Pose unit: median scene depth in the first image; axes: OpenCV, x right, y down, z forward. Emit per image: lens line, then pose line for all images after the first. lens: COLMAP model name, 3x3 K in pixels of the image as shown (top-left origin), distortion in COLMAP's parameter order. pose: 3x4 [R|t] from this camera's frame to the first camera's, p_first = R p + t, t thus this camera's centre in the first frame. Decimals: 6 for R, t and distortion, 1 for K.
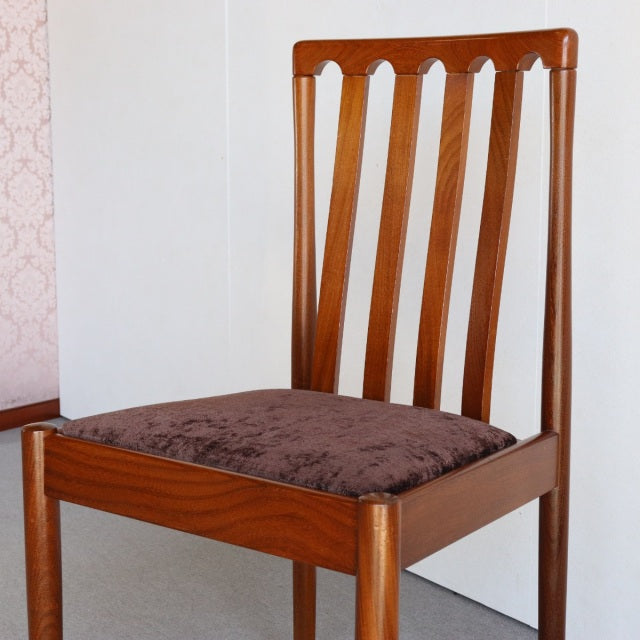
lens RADIAL K [[1245.4, 0, 320.0], [0, 1245.4, 320.0], [0, 0, 1]] dist [0.004345, -0.058393]
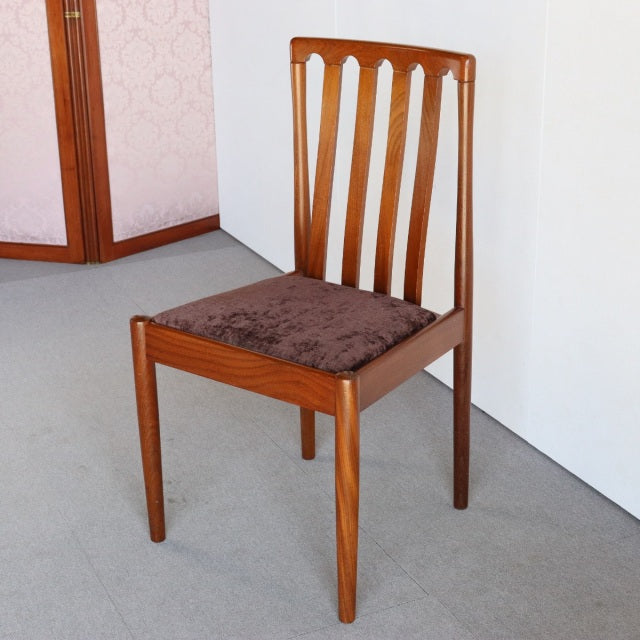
lens RADIAL K [[1196.4, 0, 331.9], [0, 1196.4, 319.1], [0, 0, 1]] dist [-0.035136, 0.252174]
pose [[0.999736, -0.022197, 0.006011, 0.014379], [0.020365, 0.975958, 0.217006, -0.250827], [-0.010684, -0.216827, 0.976152, -0.531895]]
